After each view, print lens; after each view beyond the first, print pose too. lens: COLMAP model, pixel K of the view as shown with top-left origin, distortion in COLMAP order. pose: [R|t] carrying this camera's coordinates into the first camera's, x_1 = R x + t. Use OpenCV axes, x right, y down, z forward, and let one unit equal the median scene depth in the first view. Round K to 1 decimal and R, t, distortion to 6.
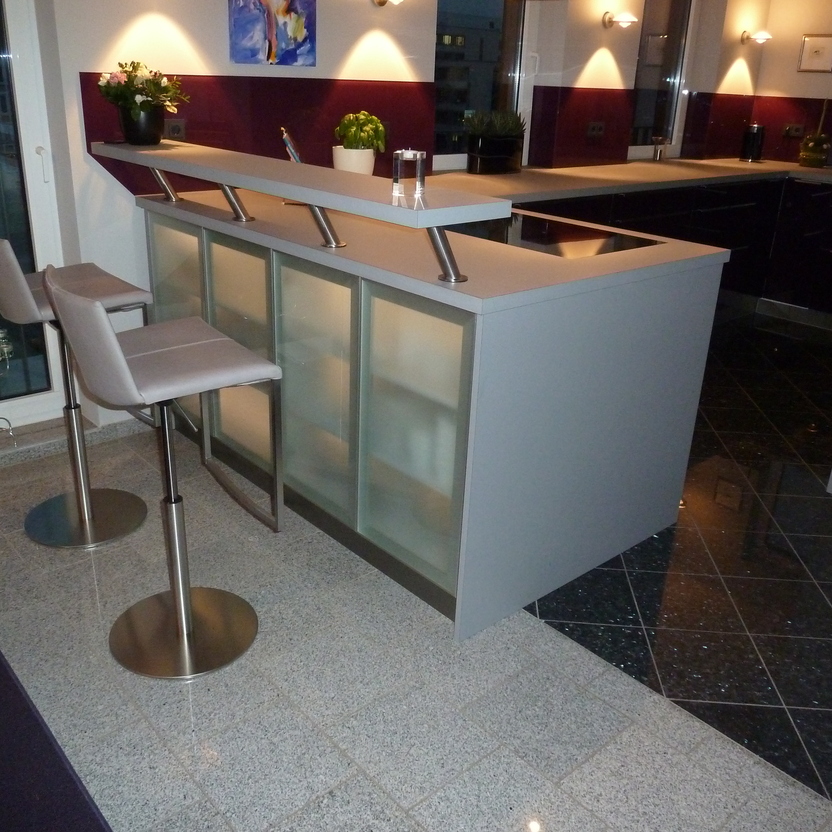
lens RADIAL K [[826.4, 0, 415.6], [0, 826.4, 412.1], [0, 0, 1]] dist [-0.036819, 0.004527]
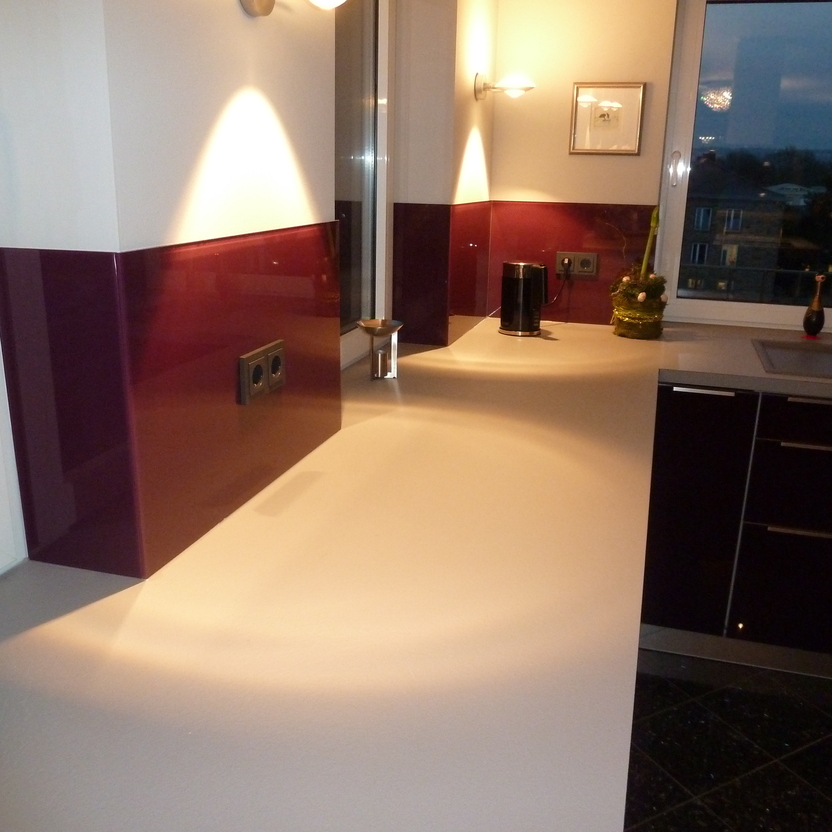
lens RADIAL K [[826.4, 0, 415.6], [0, 826.4, 412.1], [0, 0, 1]] dist [-0.036819, 0.004527]
pose [[0.851615, -0.167914, 0.496545, 0.170301], [0.209494, 0.977386, -0.028782, -0.441573], [-0.480483, 0.128534, 0.867534, 1.033473]]
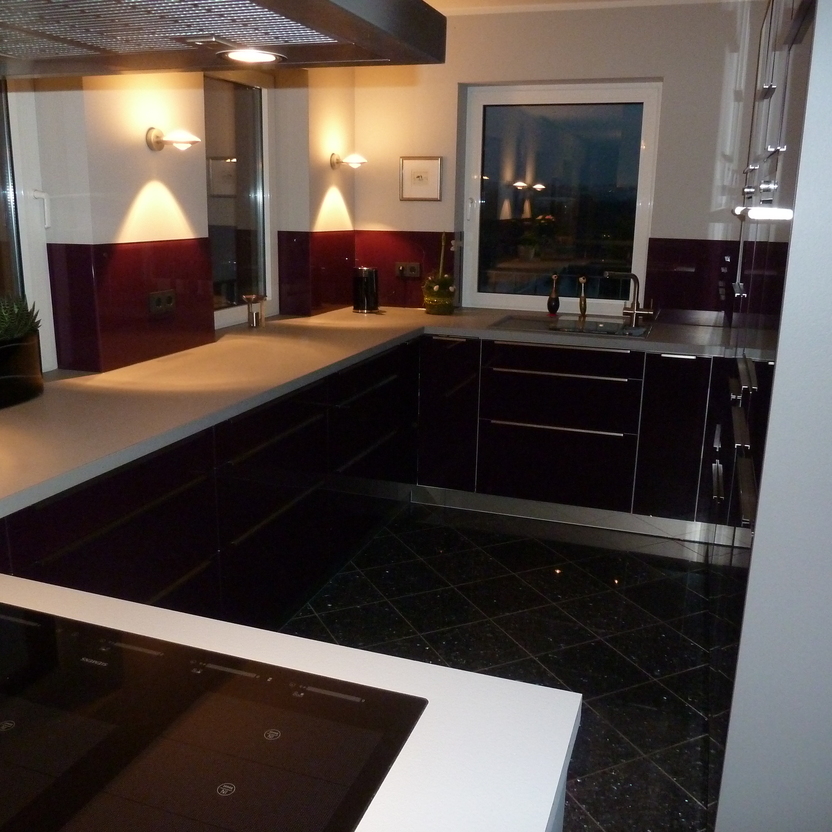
lens RADIAL K [[826.4, 0, 415.6], [0, 826.4, 412.1], [0, 0, 1]] dist [-0.036819, 0.004527]
pose [[0.872929, -0.140027, 0.467320, 0.111609], [0.198677, 0.976925, -0.078395, -0.239645], [-0.445559, 0.161279, 0.880606, 0.503818]]
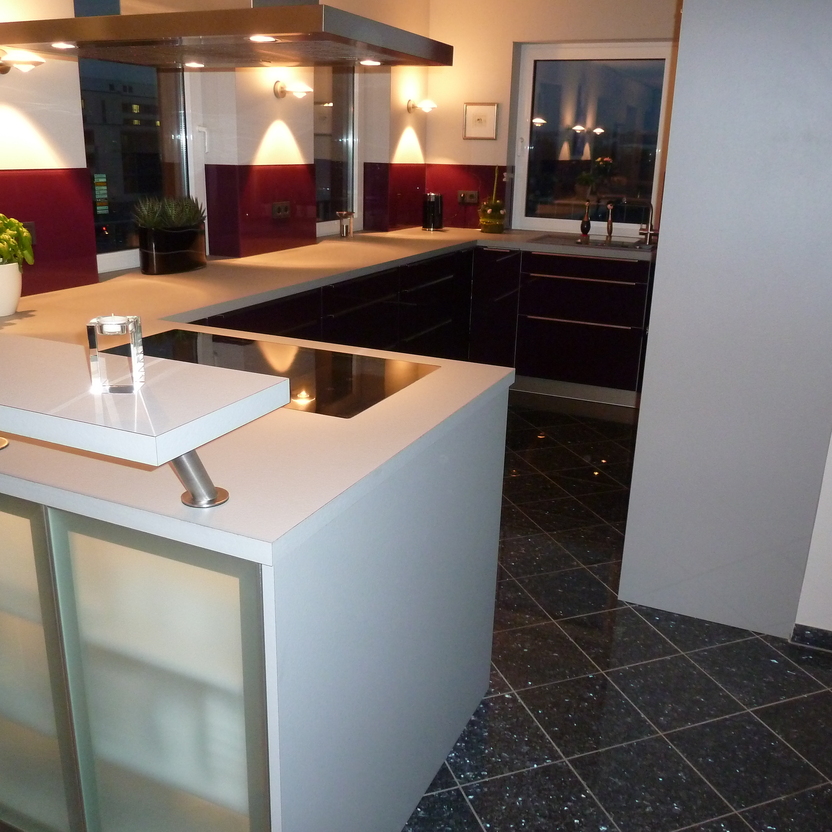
lens RADIAL K [[826.4, 0, 415.6], [0, 826.4, 412.1], [0, 0, 1]] dist [-0.036819, 0.004527]
pose [[0.914191, -0.135968, 0.381796, -0.024501], [0.160603, 0.986459, -0.033250, -0.107921], [-0.372105, 0.091714, 0.923648, 0.205429]]
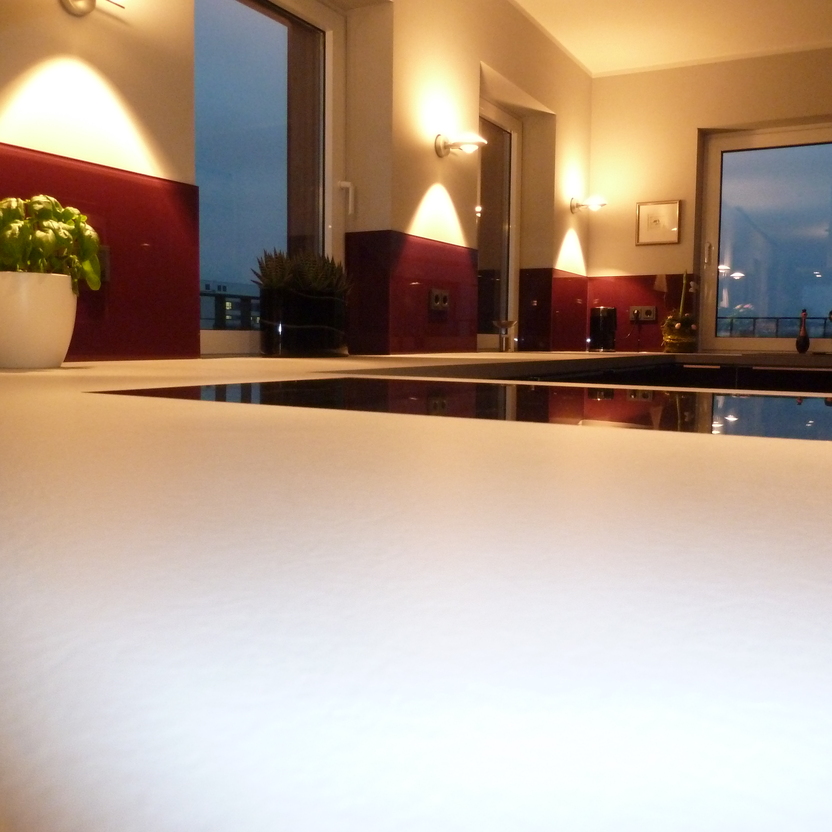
lens RADIAL K [[826.4, 0, 415.6], [0, 826.4, 412.1], [0, 0, 1]] dist [-0.036819, 0.004527]
pose [[0.946110, -0.054752, 0.319184, -0.023238], [0.144610, 0.953310, -0.265118, -0.118820], [-0.289766, 0.296988, 0.909854, 0.604505]]
